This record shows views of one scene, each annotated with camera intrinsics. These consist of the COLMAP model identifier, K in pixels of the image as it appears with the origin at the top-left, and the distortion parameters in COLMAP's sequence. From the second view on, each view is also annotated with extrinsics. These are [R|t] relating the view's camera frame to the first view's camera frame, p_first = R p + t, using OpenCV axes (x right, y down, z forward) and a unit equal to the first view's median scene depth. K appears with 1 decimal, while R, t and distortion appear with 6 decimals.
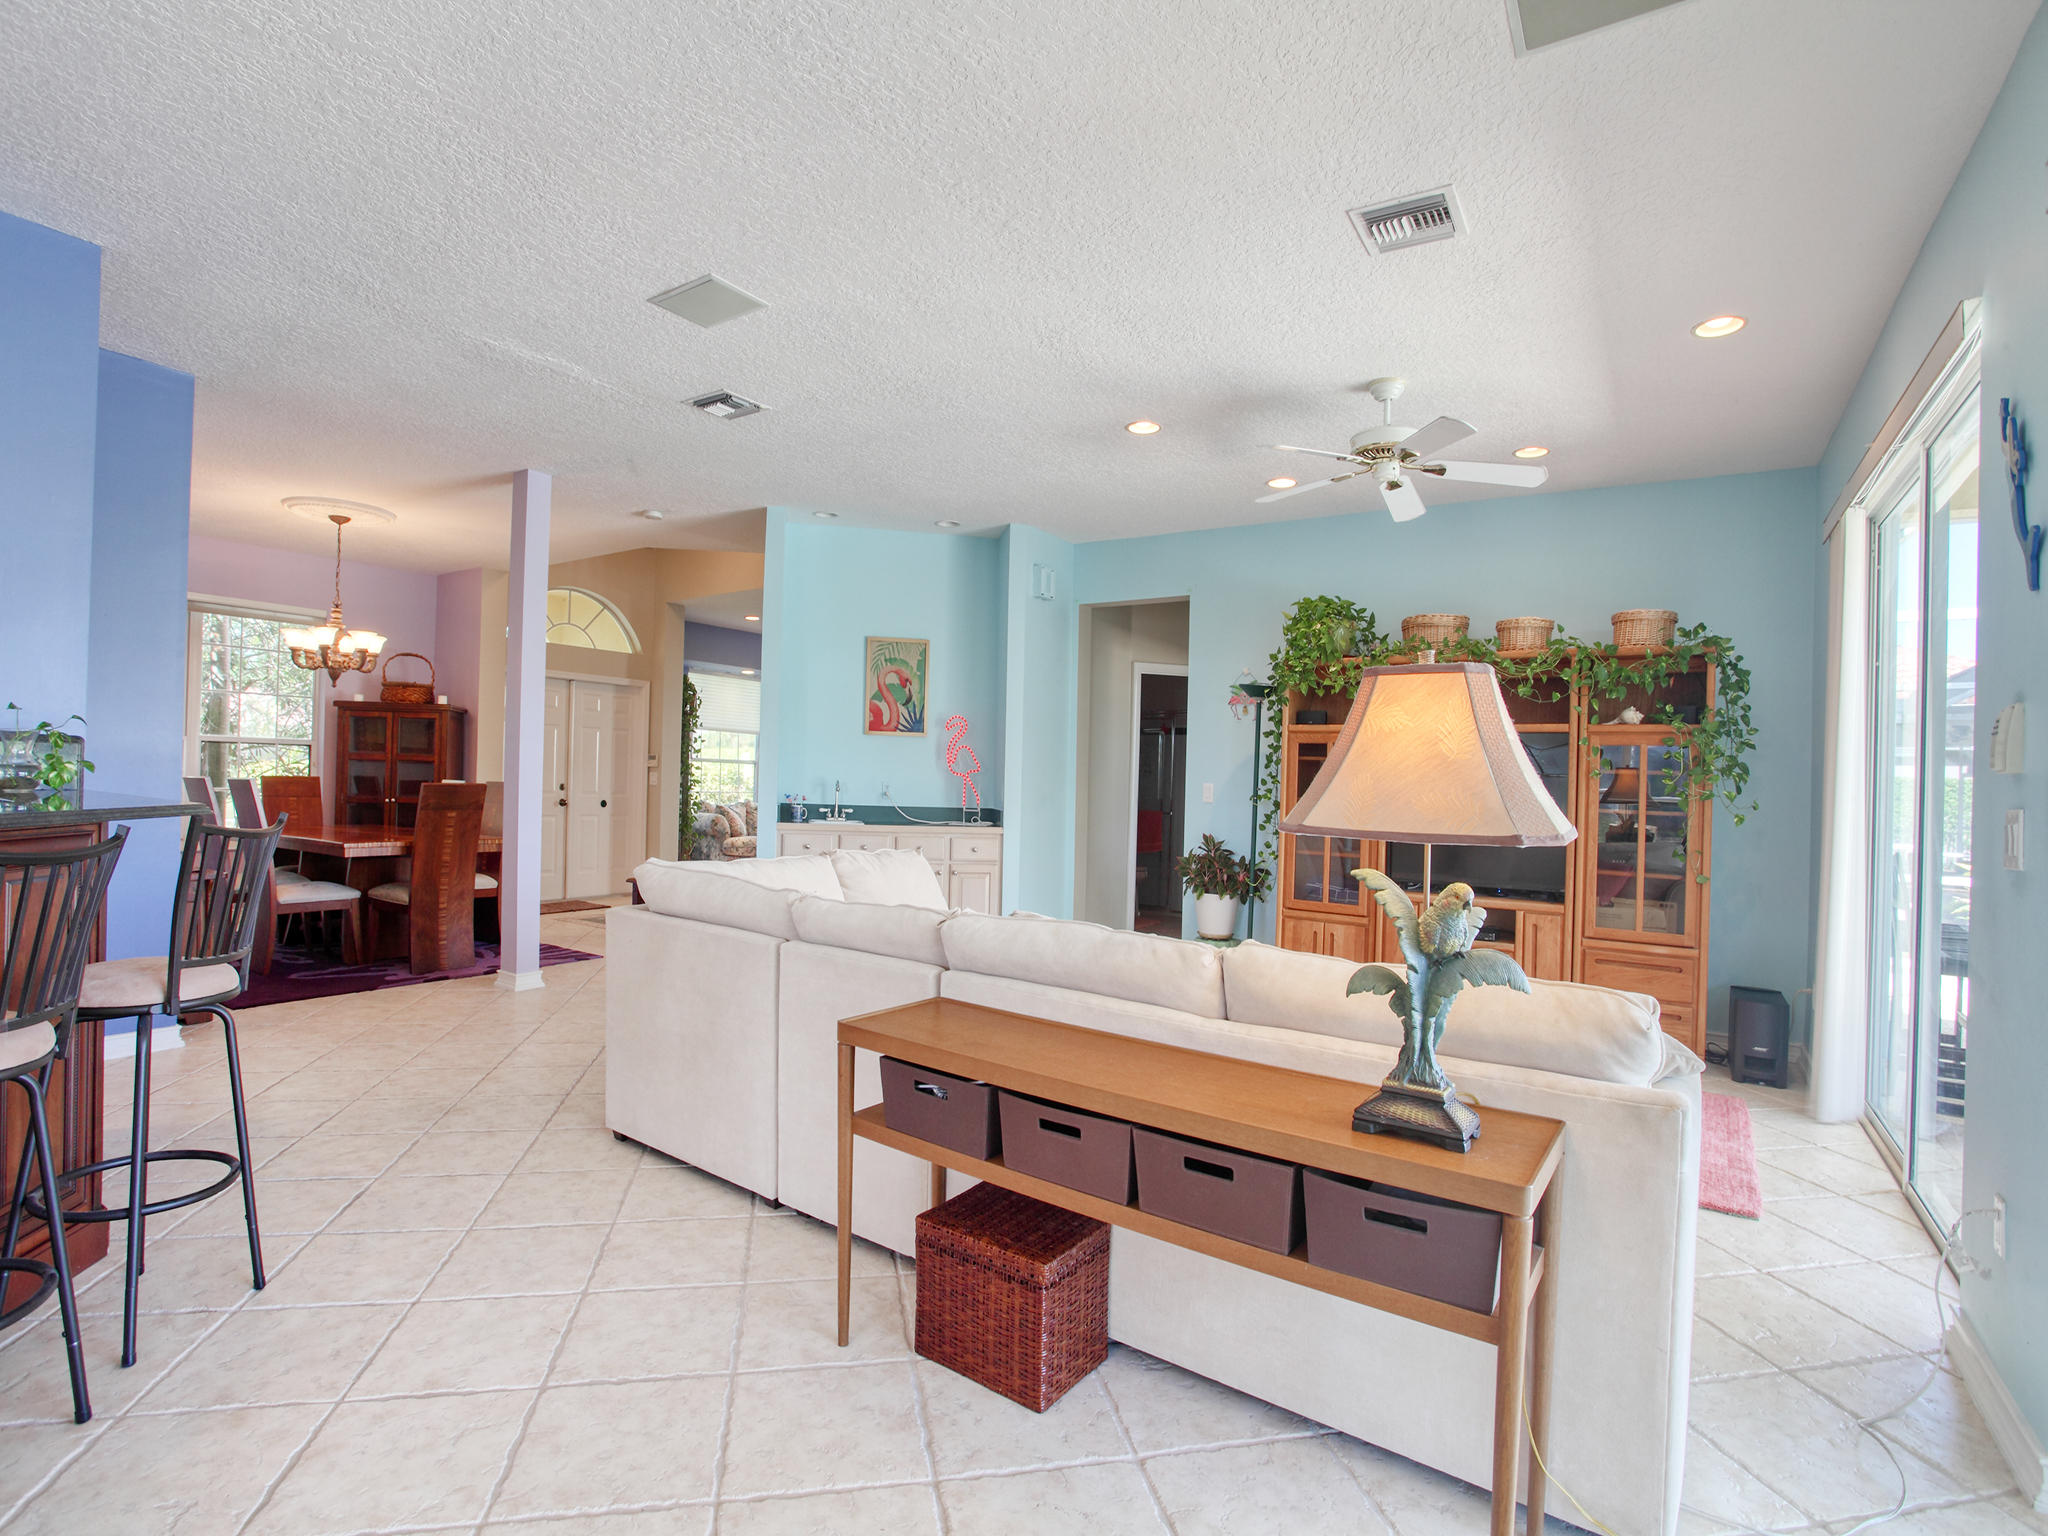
lens RADIAL K [[1060.1, 0, 963.1], [0, 1060.1, 741.8], [0, 0, 1]] dist [-0.064387, 0.030073]
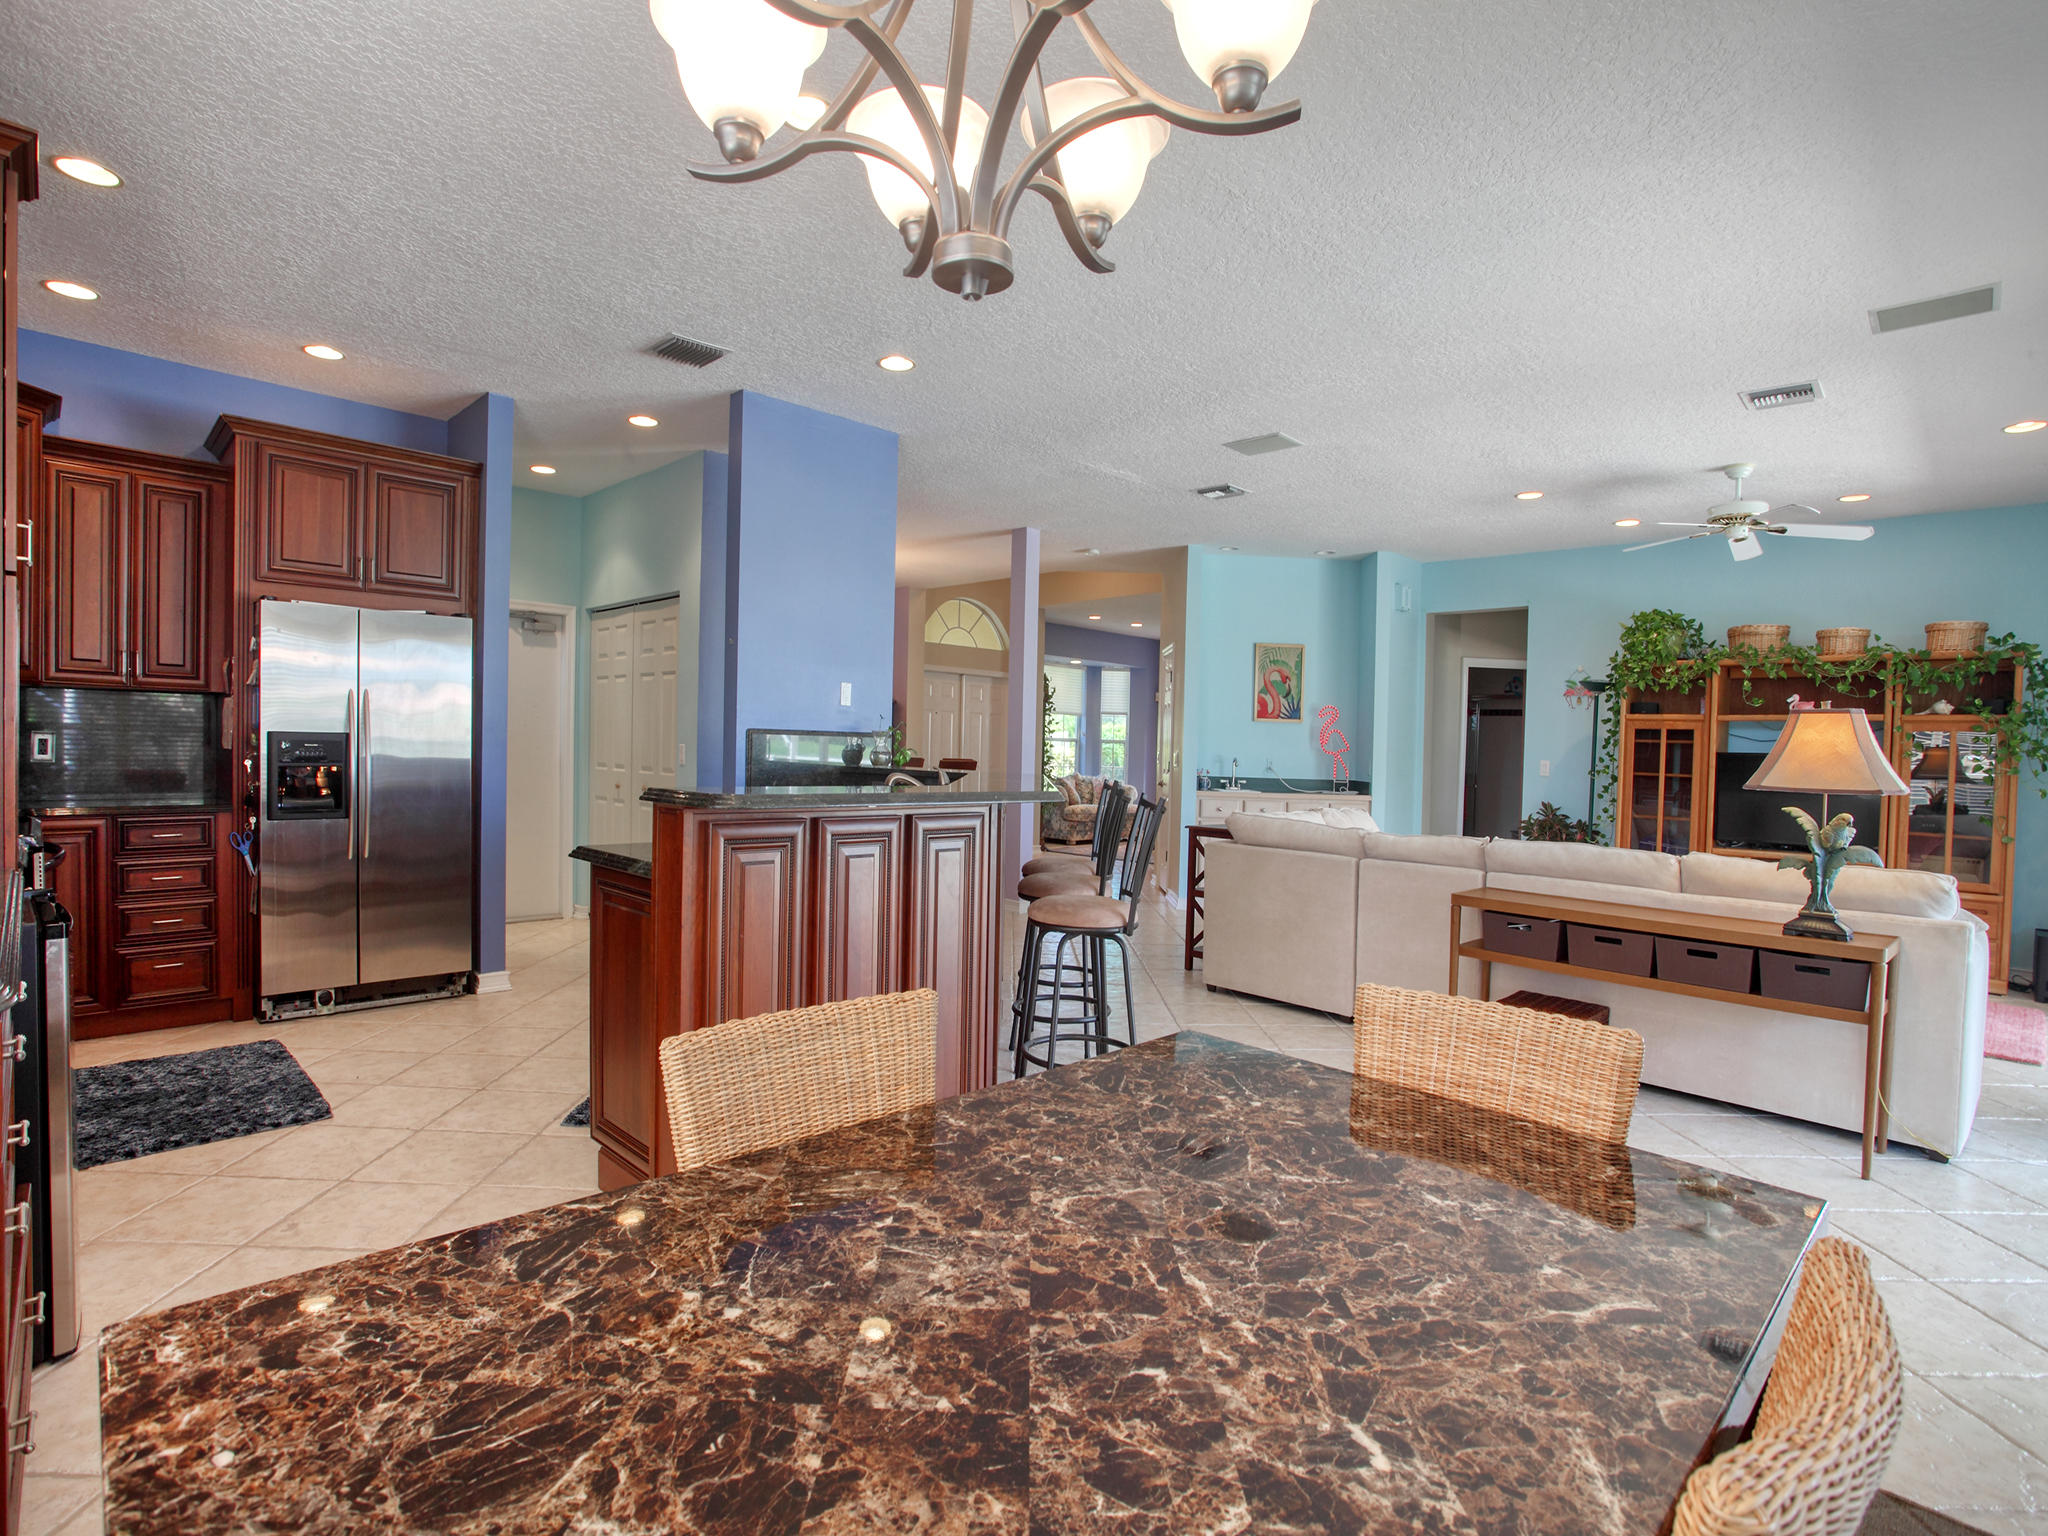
lens RADIAL K [[1104.6, 0, 961.4], [0, 1104.6, 744.3], [0, 0, 1]] dist [-0.040132, 0.024004]
pose [[0.986921, -0.001239, -0.161197, -0.264855], [0.005791, 0.999598, 0.027770, -0.021232], [0.161098, -0.028341, 0.986531, -0.410965]]
